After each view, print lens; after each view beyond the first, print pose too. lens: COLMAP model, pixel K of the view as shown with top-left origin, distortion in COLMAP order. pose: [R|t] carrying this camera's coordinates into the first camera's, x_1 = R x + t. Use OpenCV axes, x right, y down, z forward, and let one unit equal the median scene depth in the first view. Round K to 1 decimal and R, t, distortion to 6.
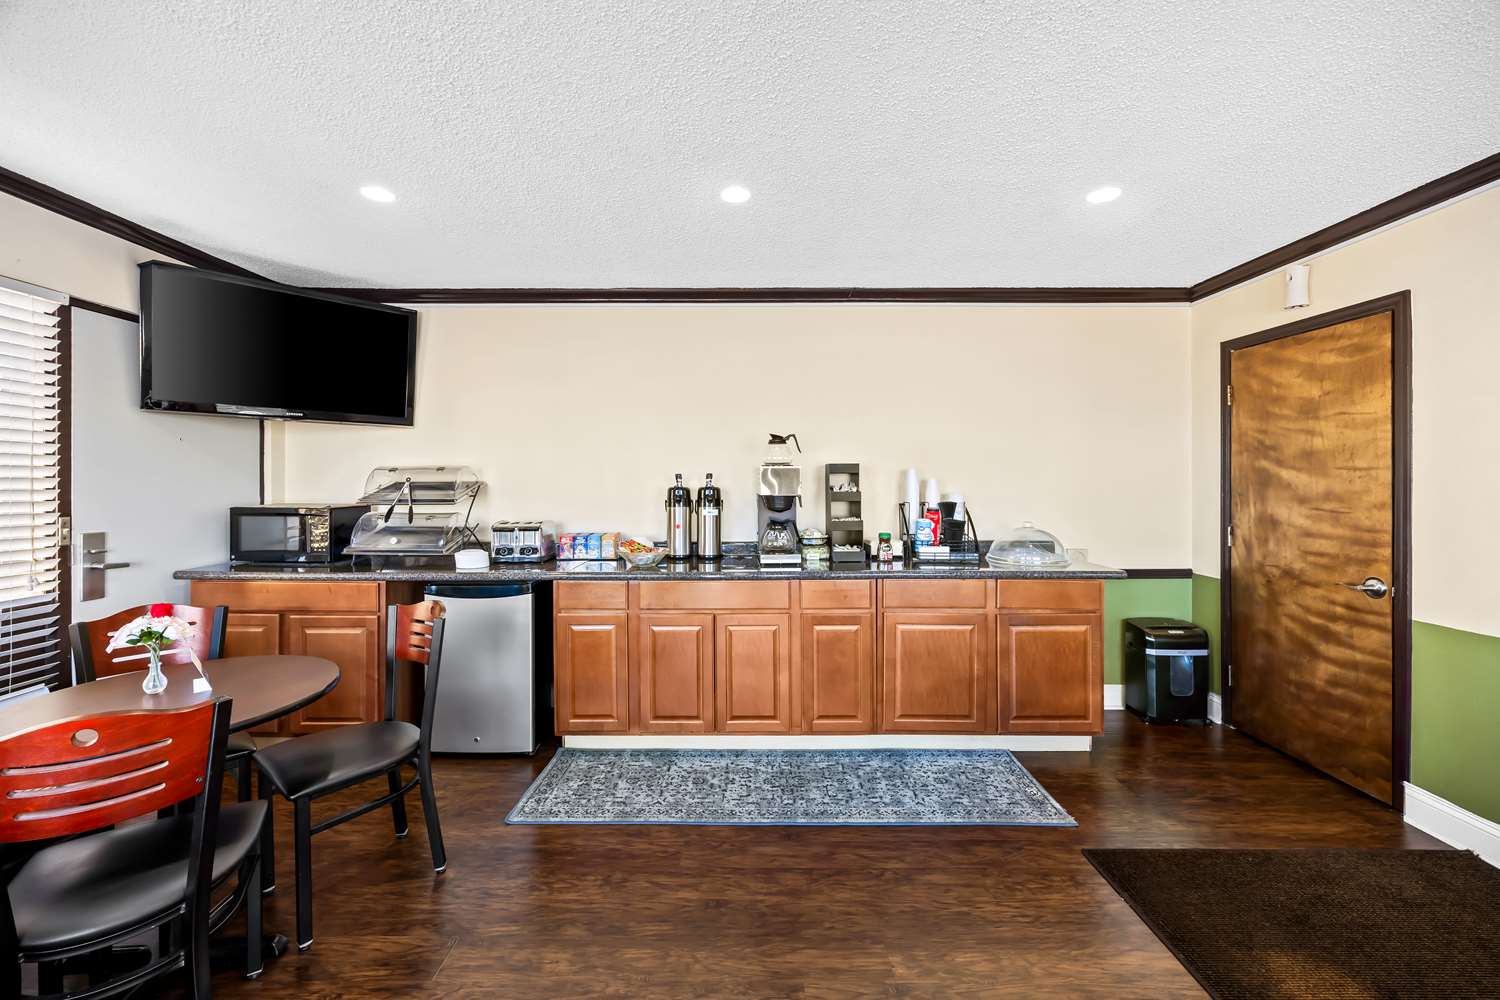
lens RADIAL K [[578.8, 0, 737.4], [0, 578.8, 488.9], [0, 0, 1]] dist [0.000102, -0.000044]
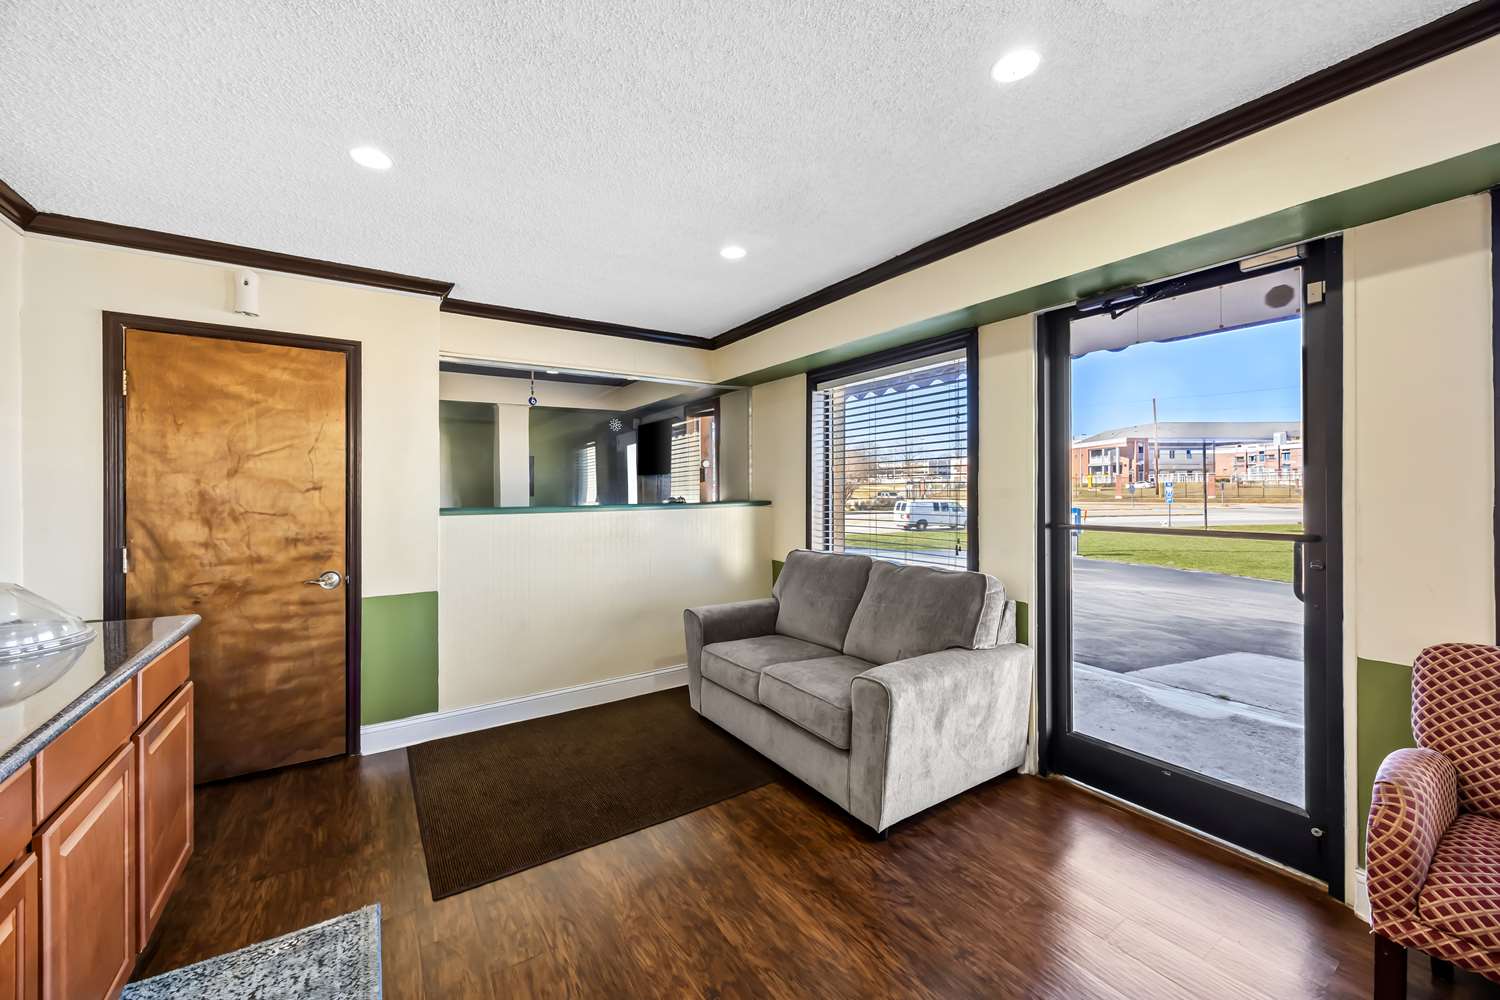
lens RADIAL K [[578.8, 0, 745.5], [0, 578.8, 495.6], [0, 0, 1]] dist [0.000102, -0.000044]
pose [[-0.553515, -0.003647, 0.832831, -0.329685], [0.017758, 0.999711, 0.016180, -0.006132], [-0.832650, 0.023746, -0.553290, 0.857264]]
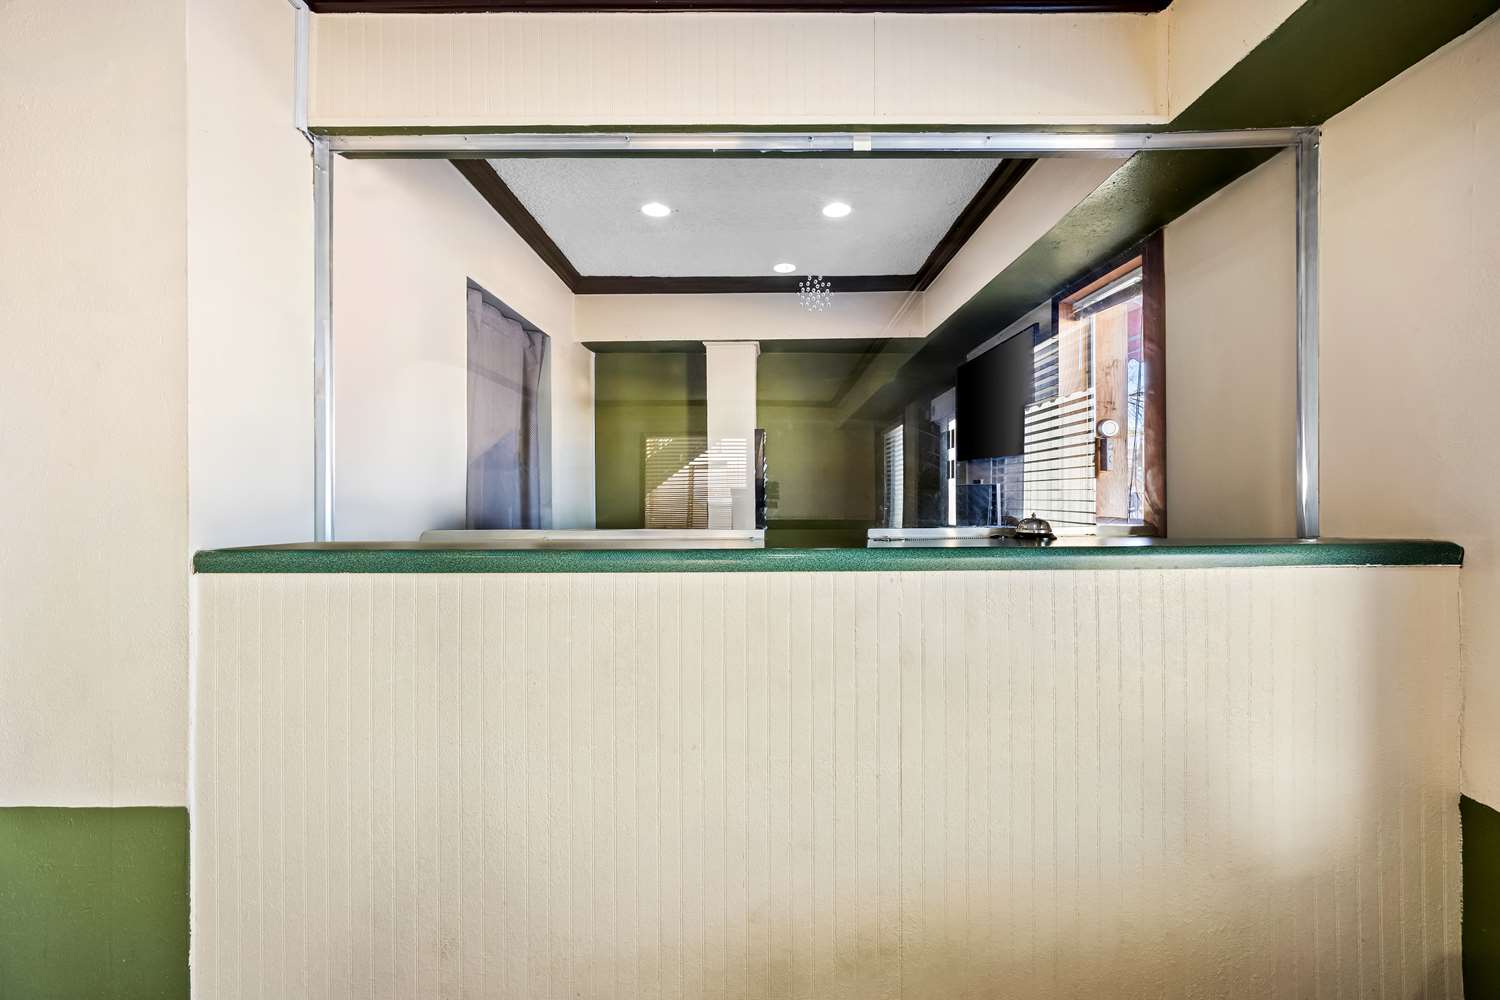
lens RADIAL K [[578.8, 0, 768.9], [0, 578.8, 488.9], [0, 0, 1]] dist [0.000102, -0.000044]
pose [[-0.029278, -0.004447, 0.999561, 0.618354], [0.010761, 0.999931, 0.004764, -0.007753], [-0.999513, 0.010896, -0.029228, 0.363114]]
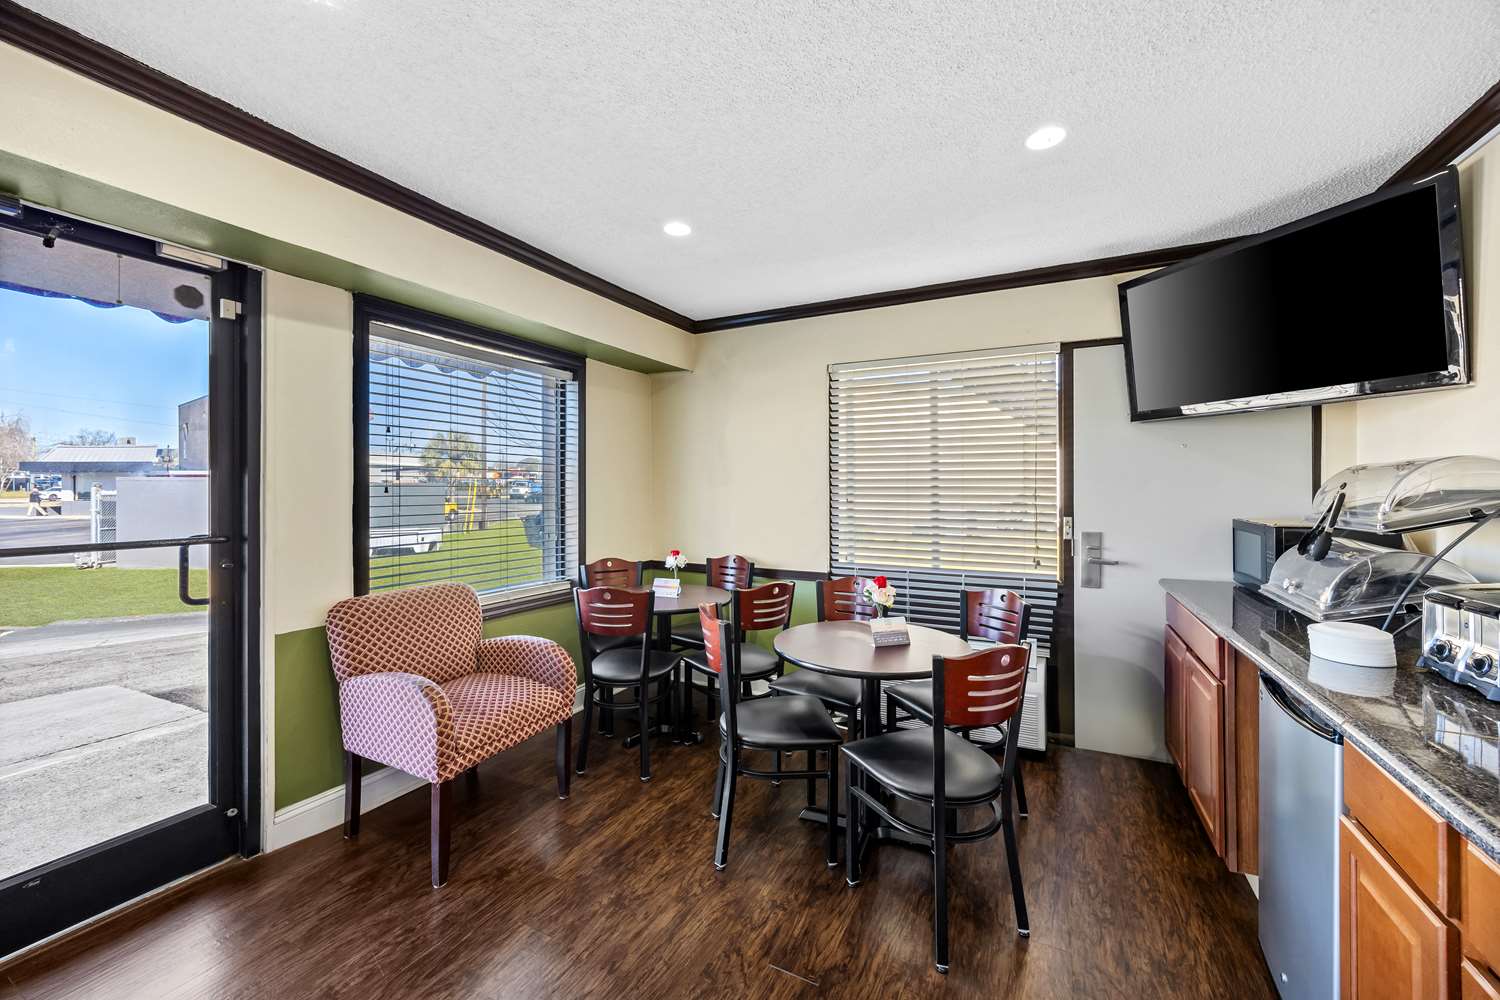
lens RADIAL K [[578.8, 0, 759.2], [0, 578.8, 490.4], [0, 0, 1]] dist [0.000102, -0.000044]
pose [[-0.443956, 0.003782, -0.896041, 0.246610], [-0.014345, 0.999833, 0.011327, -0.011706], [0.895934, 0.017882, -0.443827, 0.844430]]
